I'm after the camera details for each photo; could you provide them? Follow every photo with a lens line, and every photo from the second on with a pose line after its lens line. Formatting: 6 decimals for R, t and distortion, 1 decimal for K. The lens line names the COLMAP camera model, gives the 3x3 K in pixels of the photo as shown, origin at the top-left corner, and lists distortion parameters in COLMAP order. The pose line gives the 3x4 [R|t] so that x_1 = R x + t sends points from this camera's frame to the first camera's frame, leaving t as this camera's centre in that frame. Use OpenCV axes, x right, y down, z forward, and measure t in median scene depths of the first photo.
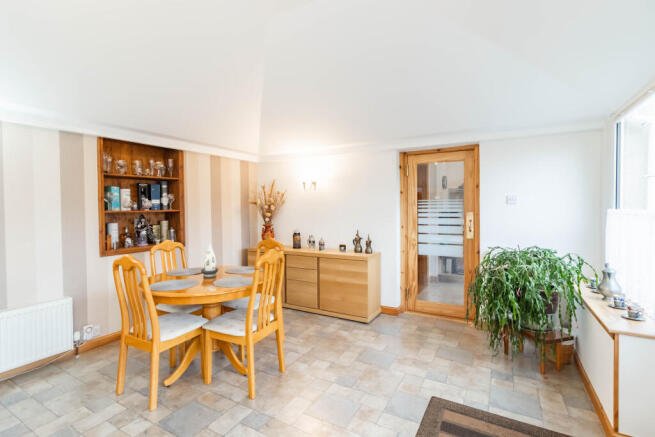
lens RADIAL K [[300.9, 0, 327.3], [0, 300.9, 215.1], [0, 0, 1]] dist [-0.001109, -0.000105]
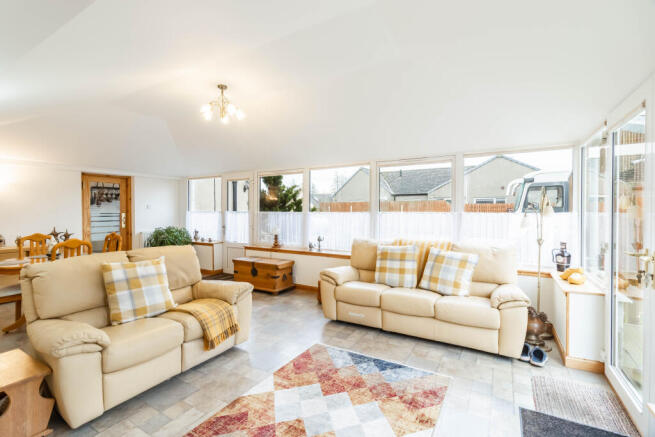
lens RADIAL K [[300.9, 0, 328.3], [0, 300.9, 212.8], [0, 0, 1]] dist [-0.001109, -0.000105]
pose [[0.022776, -0.006685, 0.999718, -1.264987], [0.020207, 0.999776, 0.006225, 0.002362], [-0.999536, 0.020059, 0.022906, -0.256417]]
